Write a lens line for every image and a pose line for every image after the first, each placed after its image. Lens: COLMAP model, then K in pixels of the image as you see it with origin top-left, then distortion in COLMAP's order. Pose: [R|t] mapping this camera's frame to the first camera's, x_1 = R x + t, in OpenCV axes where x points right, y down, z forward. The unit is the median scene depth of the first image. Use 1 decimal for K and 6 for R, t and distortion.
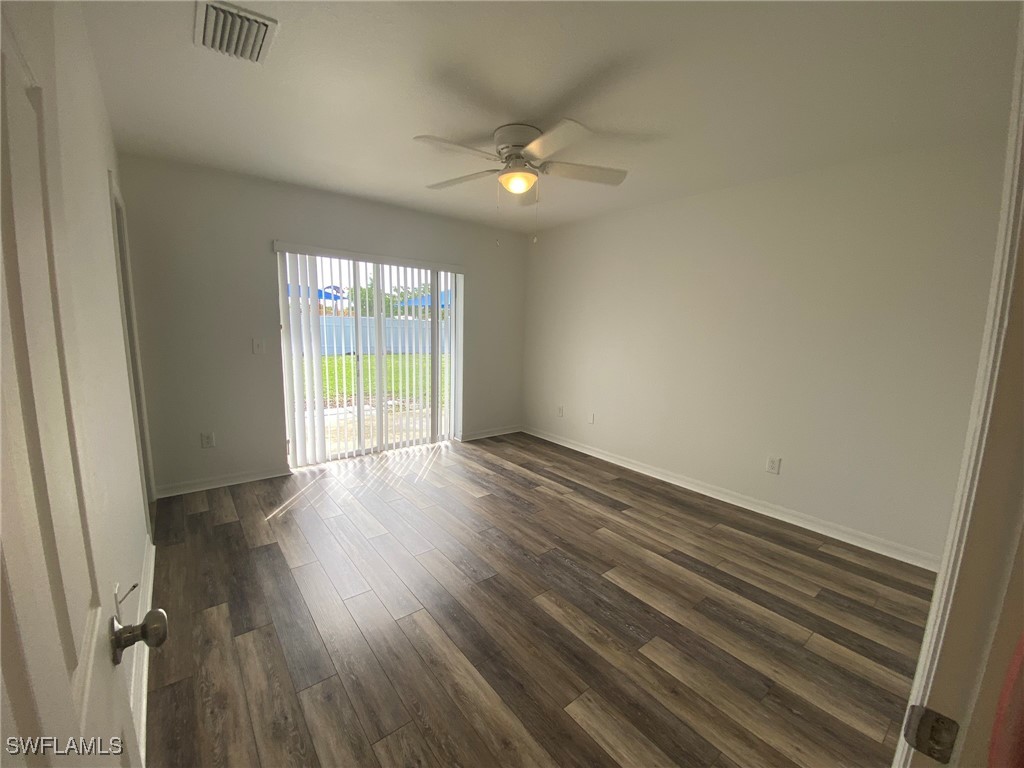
lens RADIAL K [[418.6, 0, 509.1], [0, 418.6, 380.1], [0, 0, 1]] dist [-0.000444, -0.012967]
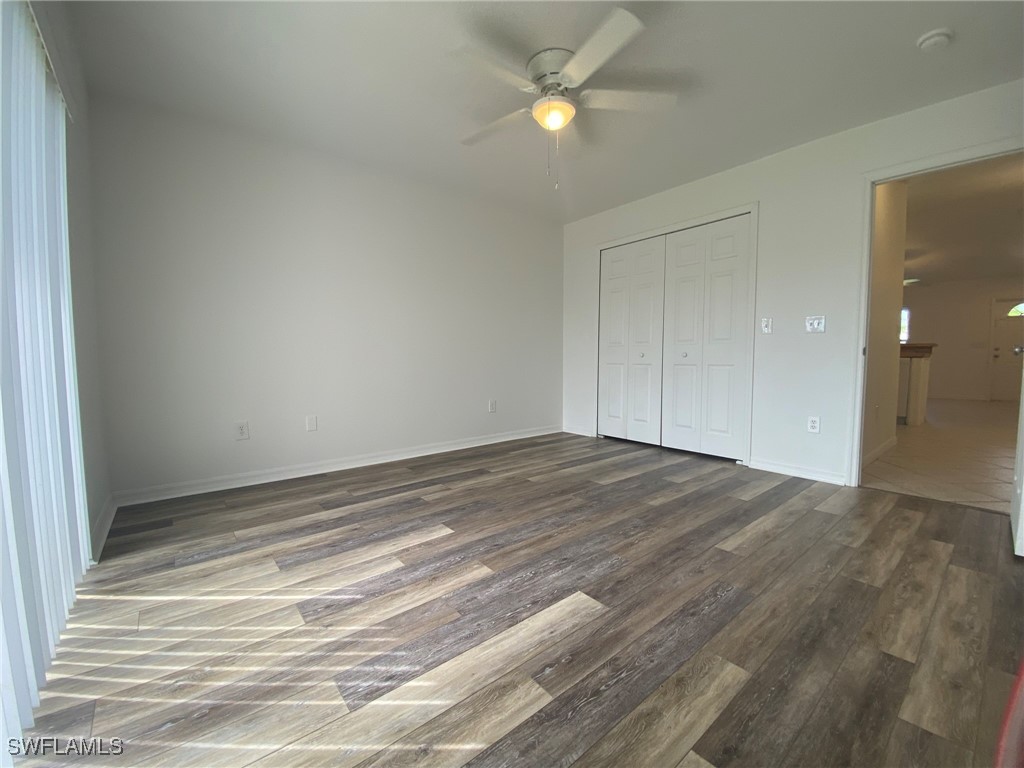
lens RADIAL K [[418.6, 0, 509.1], [0, 418.6, 380.1], [0, 0, 1]] dist [-0.000444, -0.012967]
pose [[-0.012509, -0.093024, 0.995585, -0.714999], [0.146935, 0.984684, 0.093851, -0.000726], [-0.989067, 0.147460, 0.001351, 0.891675]]
